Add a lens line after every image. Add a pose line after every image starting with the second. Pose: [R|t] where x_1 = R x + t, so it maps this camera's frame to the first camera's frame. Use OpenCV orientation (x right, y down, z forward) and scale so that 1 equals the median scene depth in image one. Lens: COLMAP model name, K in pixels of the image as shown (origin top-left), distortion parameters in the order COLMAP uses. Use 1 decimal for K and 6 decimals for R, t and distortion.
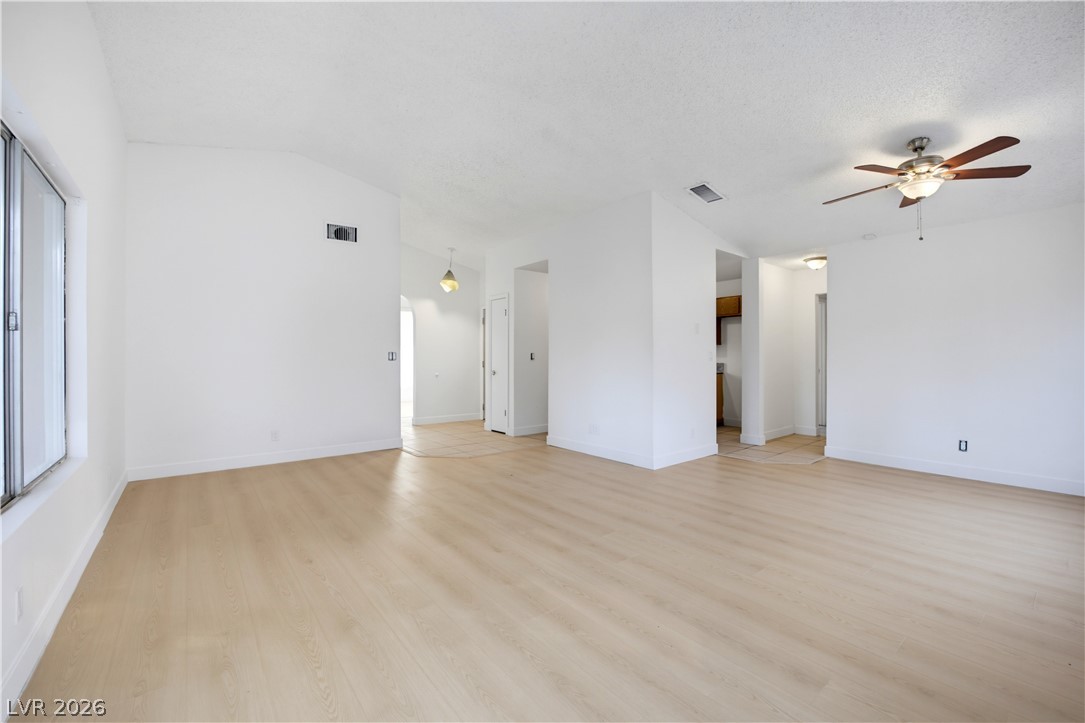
lens RADIAL K [[440.4, 0, 546.8], [0, 440.4, 360.9], [0, 0, 1]] dist [-0.022306, -0.000267]
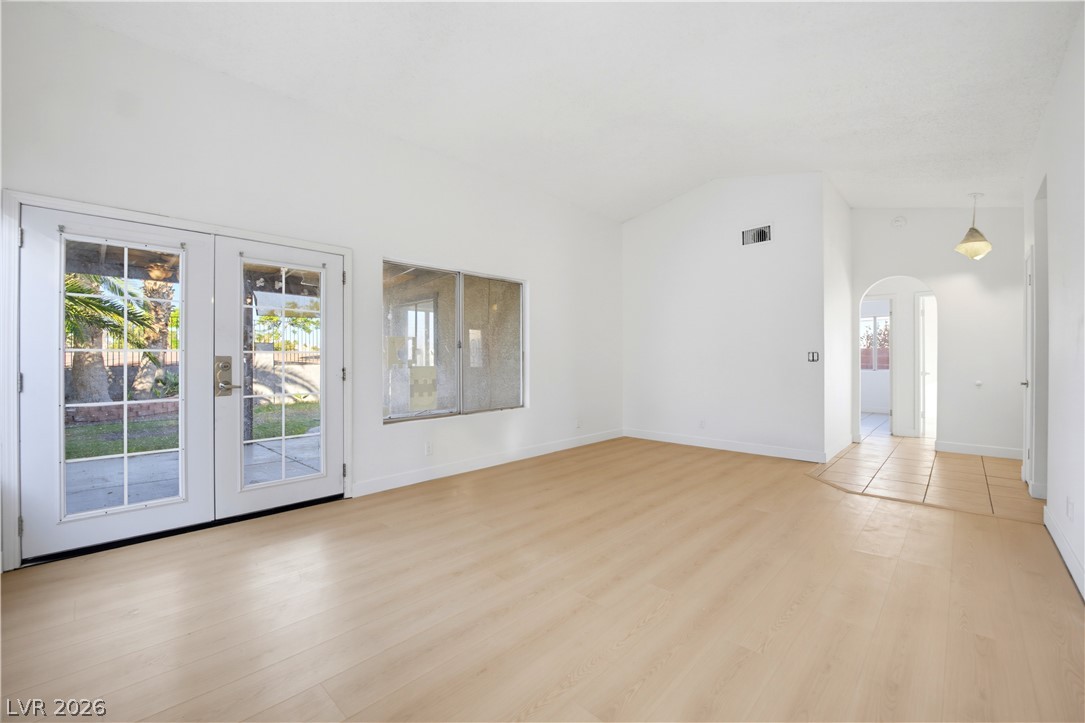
lens RADIAL K [[440.4, 0, 538.3], [0, 440.4, 359.1], [0, 0, 1]] dist [-0.022306, -0.000267]
pose [[0.129549, 0.002307, -0.991570, 0.337221], [-0.003976, 0.999990, 0.001807, -0.004655], [0.991565, 0.003708, 0.129557, 0.264961]]
